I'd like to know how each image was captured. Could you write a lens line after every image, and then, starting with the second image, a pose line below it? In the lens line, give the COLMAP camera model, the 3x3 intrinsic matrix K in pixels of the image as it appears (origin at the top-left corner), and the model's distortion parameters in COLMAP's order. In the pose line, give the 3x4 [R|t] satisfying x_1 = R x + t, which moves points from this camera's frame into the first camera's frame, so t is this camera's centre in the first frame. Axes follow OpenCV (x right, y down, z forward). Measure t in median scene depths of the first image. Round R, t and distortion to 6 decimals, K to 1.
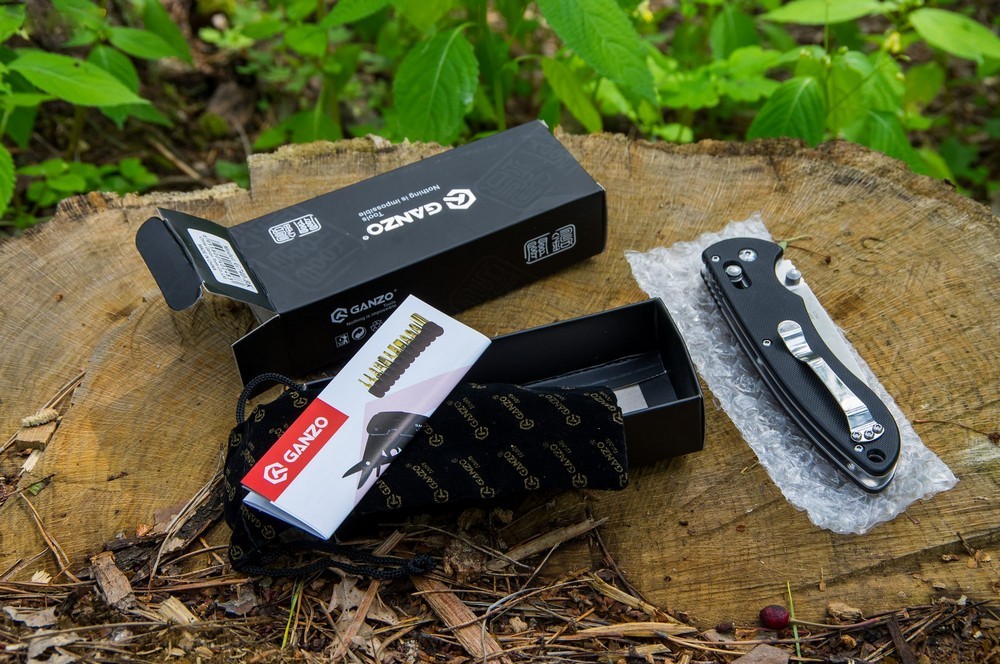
lens RADIAL K [[1837.6, 0, 498.2], [0, 1837.6, 331.1], [0, 0, 1]] dist [0.211528, 0.000000]
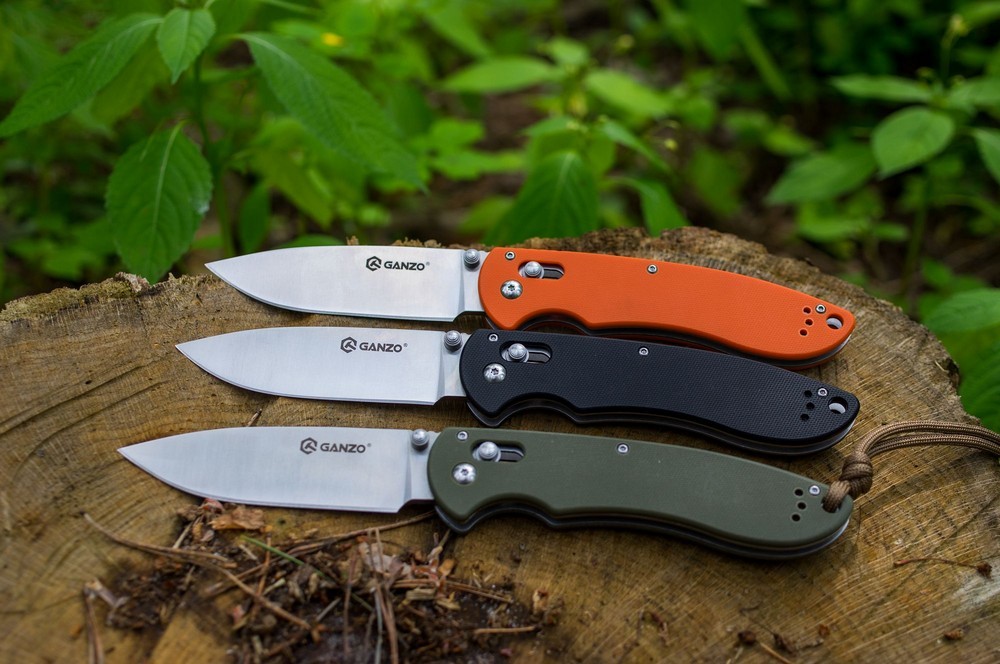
lens RADIAL K [[1511.5, 0, 503.1], [0, 1511.5, 332.0], [0, 0, 1]] dist [-0.039482, 0.000000]
pose [[0.945641, -0.122926, 0.301086, -0.114322], [0.120870, 0.992340, 0.025524, -0.079330], [-0.301917, 0.012255, 0.953255, 0.337508]]
